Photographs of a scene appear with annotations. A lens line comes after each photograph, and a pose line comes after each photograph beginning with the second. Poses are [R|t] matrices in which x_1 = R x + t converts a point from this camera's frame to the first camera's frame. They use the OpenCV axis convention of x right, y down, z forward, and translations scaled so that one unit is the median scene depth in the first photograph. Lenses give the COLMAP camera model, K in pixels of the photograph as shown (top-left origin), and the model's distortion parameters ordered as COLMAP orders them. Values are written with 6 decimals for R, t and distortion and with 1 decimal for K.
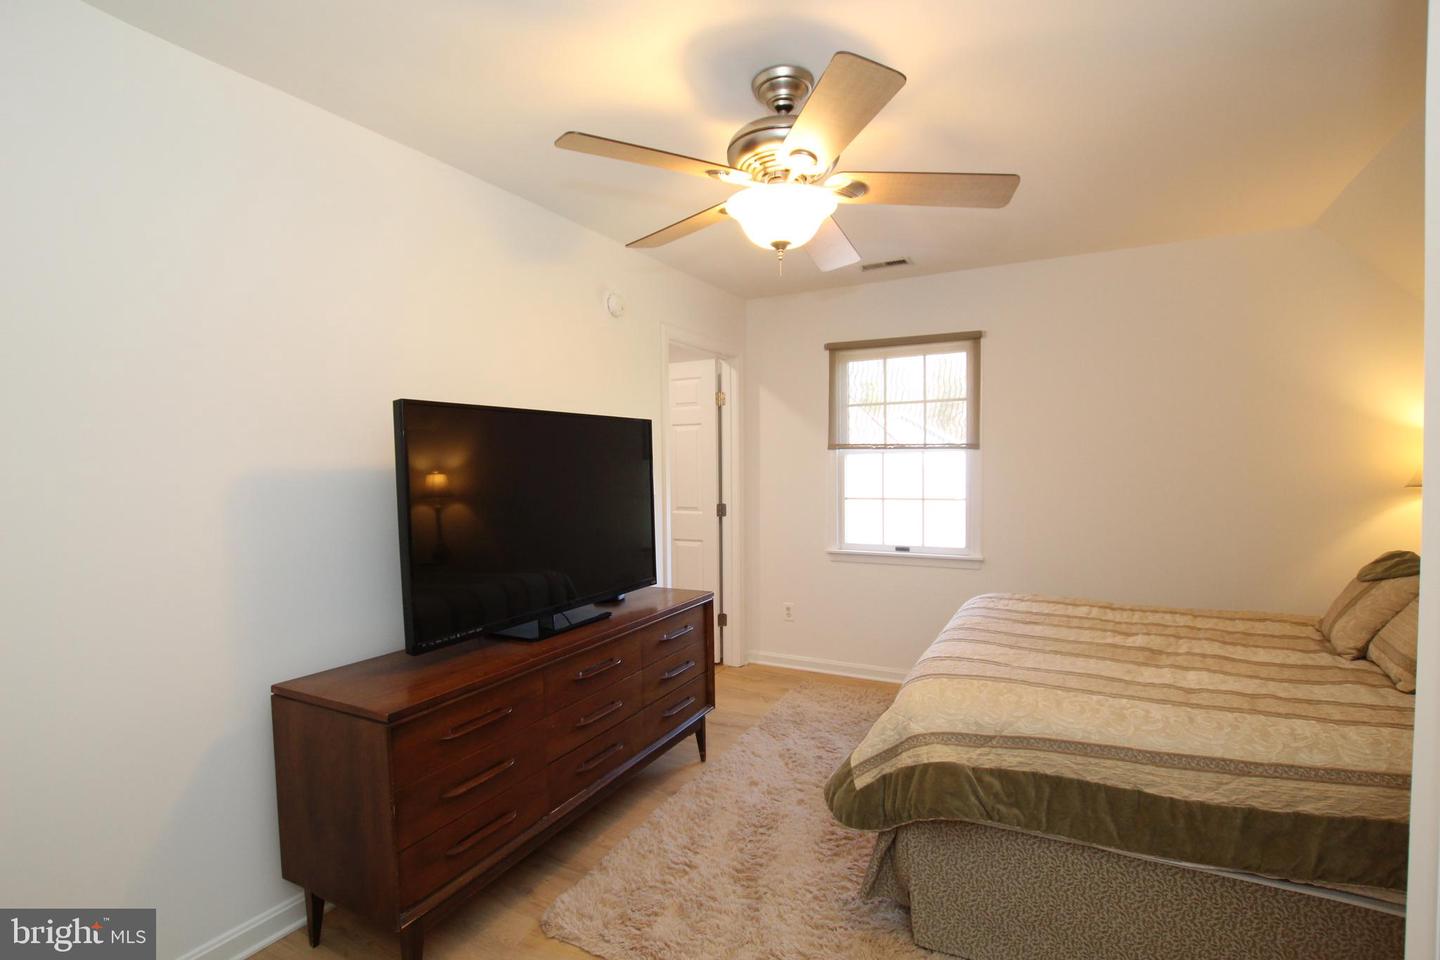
lens RADIAL K [[660.3, 0, 729.8], [0, 660.3, 491.5], [0, 0, 1]] dist [-0.031567, 0.007709]
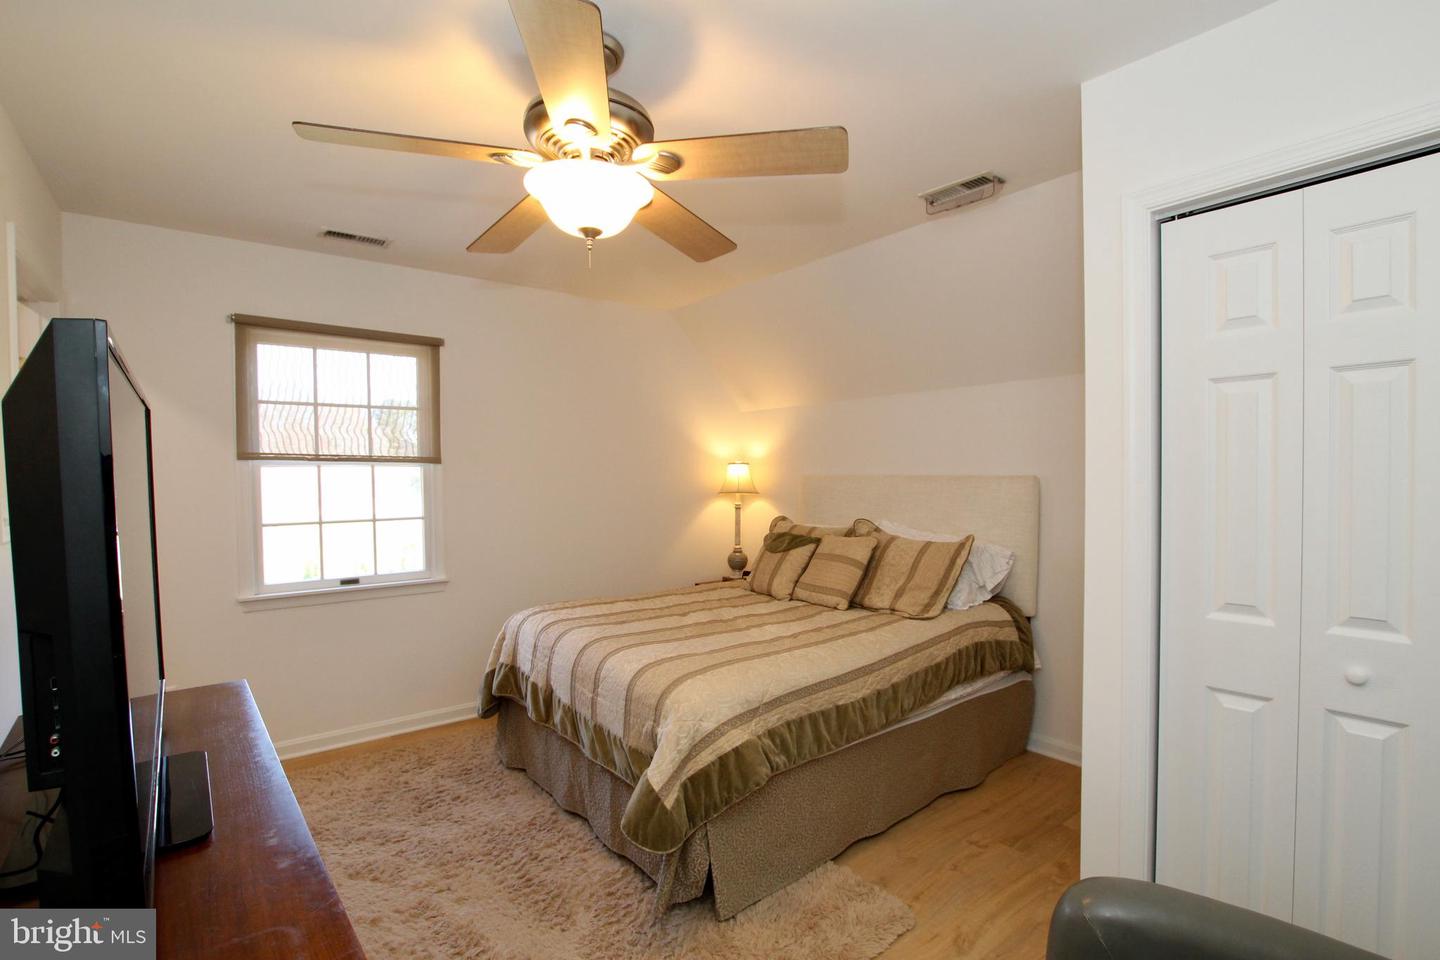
lens RADIAL K [[679.1, 0, 709.4], [0, 679.1, 491.4], [0, 0, 1]] dist [-0.031199, 0.000332]
pose [[0.407257, -0.019127, 0.913113, -0.341403], [0.035909, 0.999343, 0.004918, -0.015079], [-0.912607, 0.030786, 0.407676, 0.247296]]
